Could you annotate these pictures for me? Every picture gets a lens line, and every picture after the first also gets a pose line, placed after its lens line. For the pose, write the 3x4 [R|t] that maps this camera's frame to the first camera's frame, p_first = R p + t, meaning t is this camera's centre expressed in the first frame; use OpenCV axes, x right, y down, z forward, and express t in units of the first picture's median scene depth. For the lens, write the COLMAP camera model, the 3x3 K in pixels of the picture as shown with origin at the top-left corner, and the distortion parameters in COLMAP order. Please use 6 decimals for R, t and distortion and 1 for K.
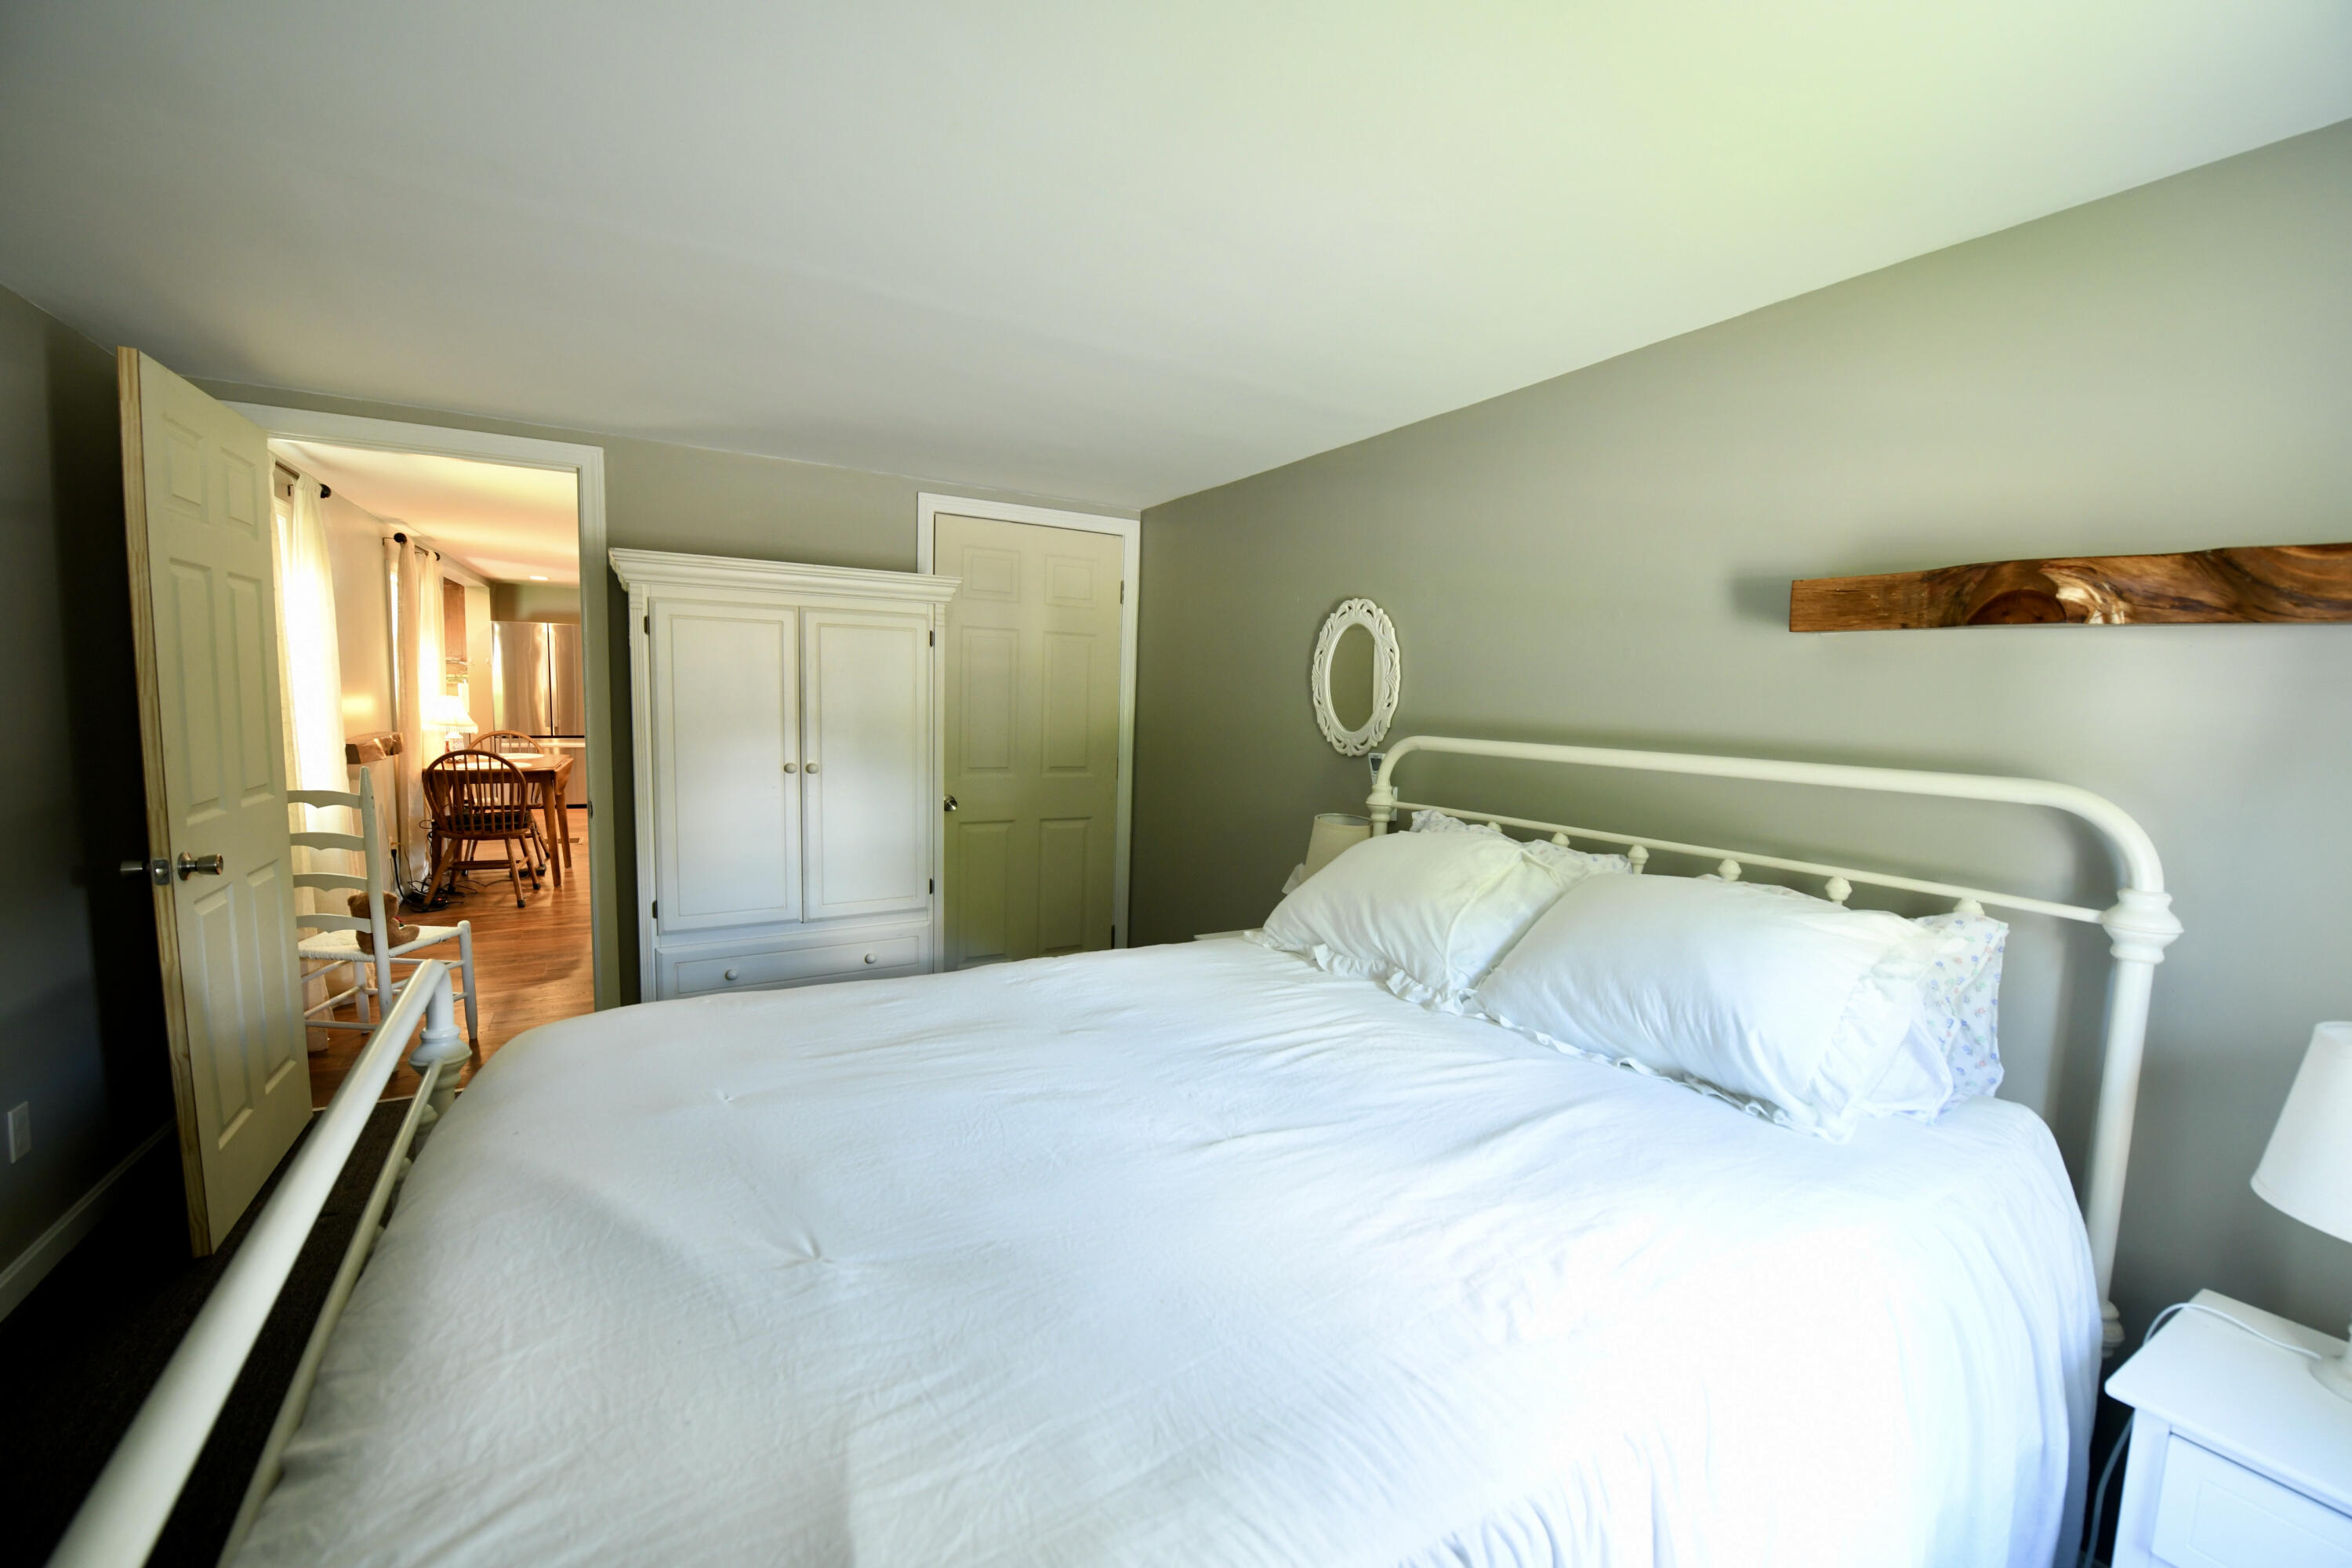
lens RADIAL K [[947.1, 0, 1178.2], [0, 947.1, 784.5], [0, 0, 1]] dist [-0.013423, -0.001077]
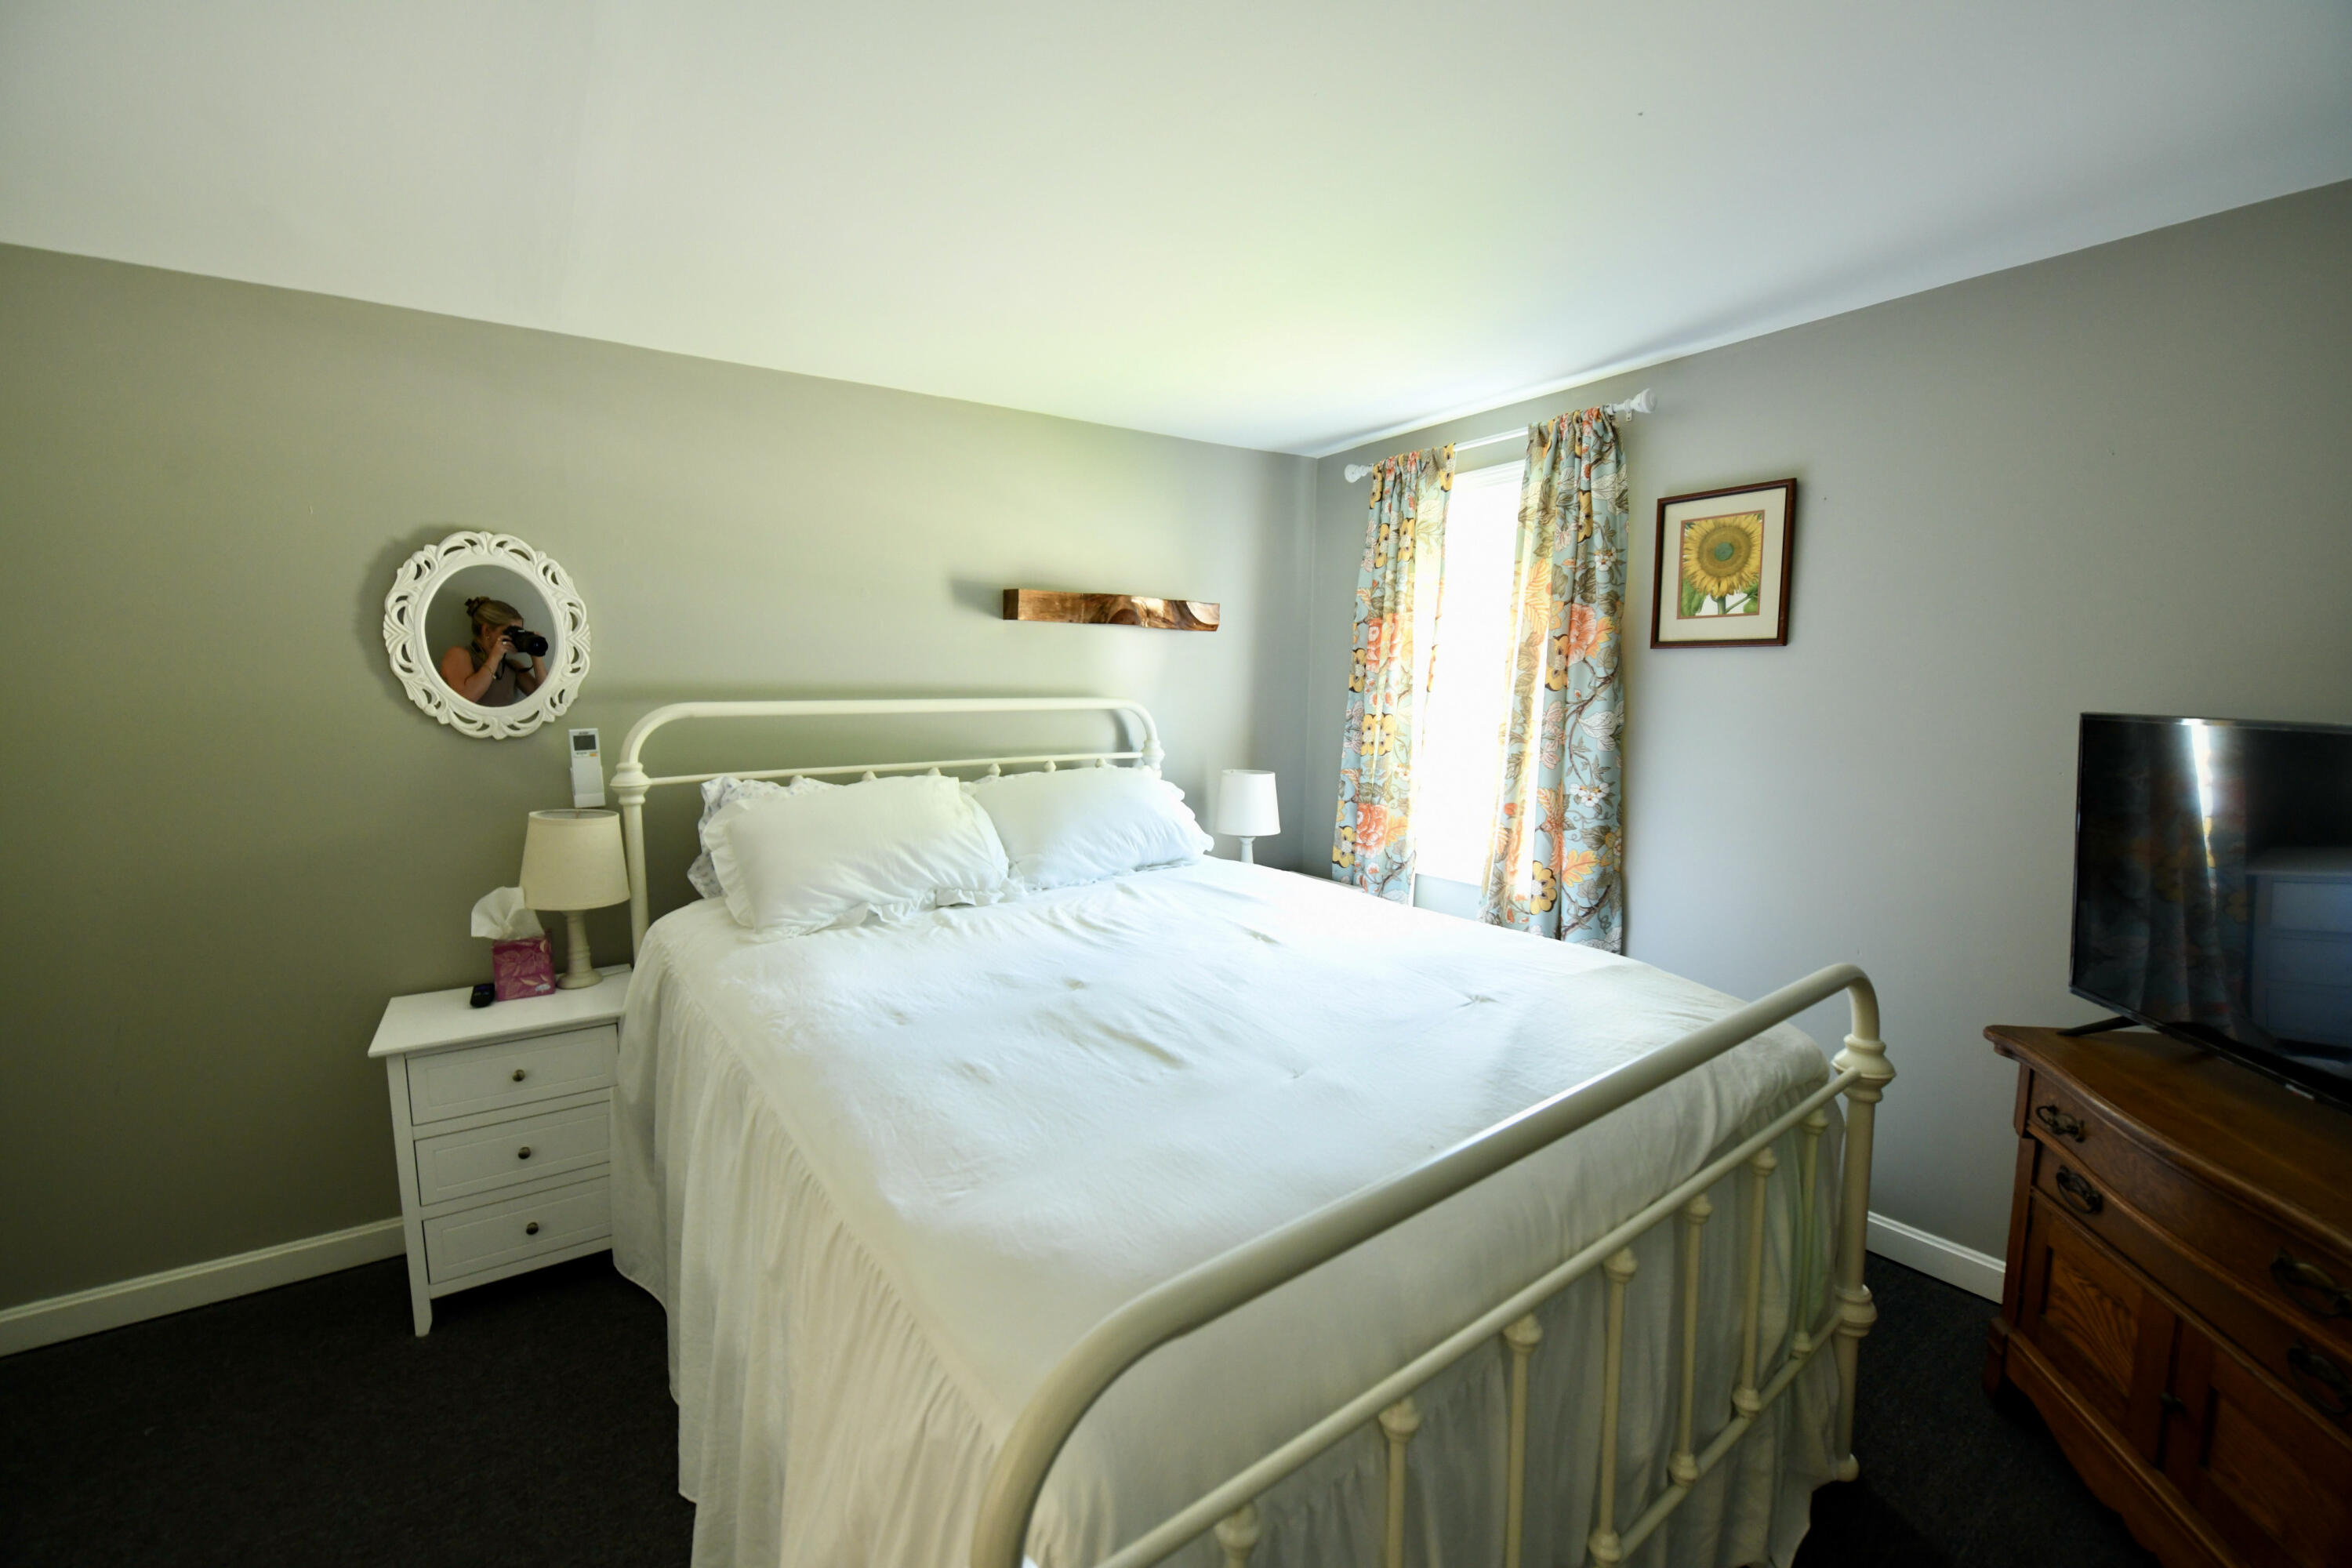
lens RADIAL K [[947.1, 0, 1181.0], [0, 947.1, 776.6], [0, 0, 1]] dist [-0.013423, -0.001077]
pose [[-0.090723, -0.134949, 0.986691, -0.927773], [0.086766, 0.985938, 0.142823, -0.090263], [-0.992089, 0.098568, -0.077738, 0.767416]]
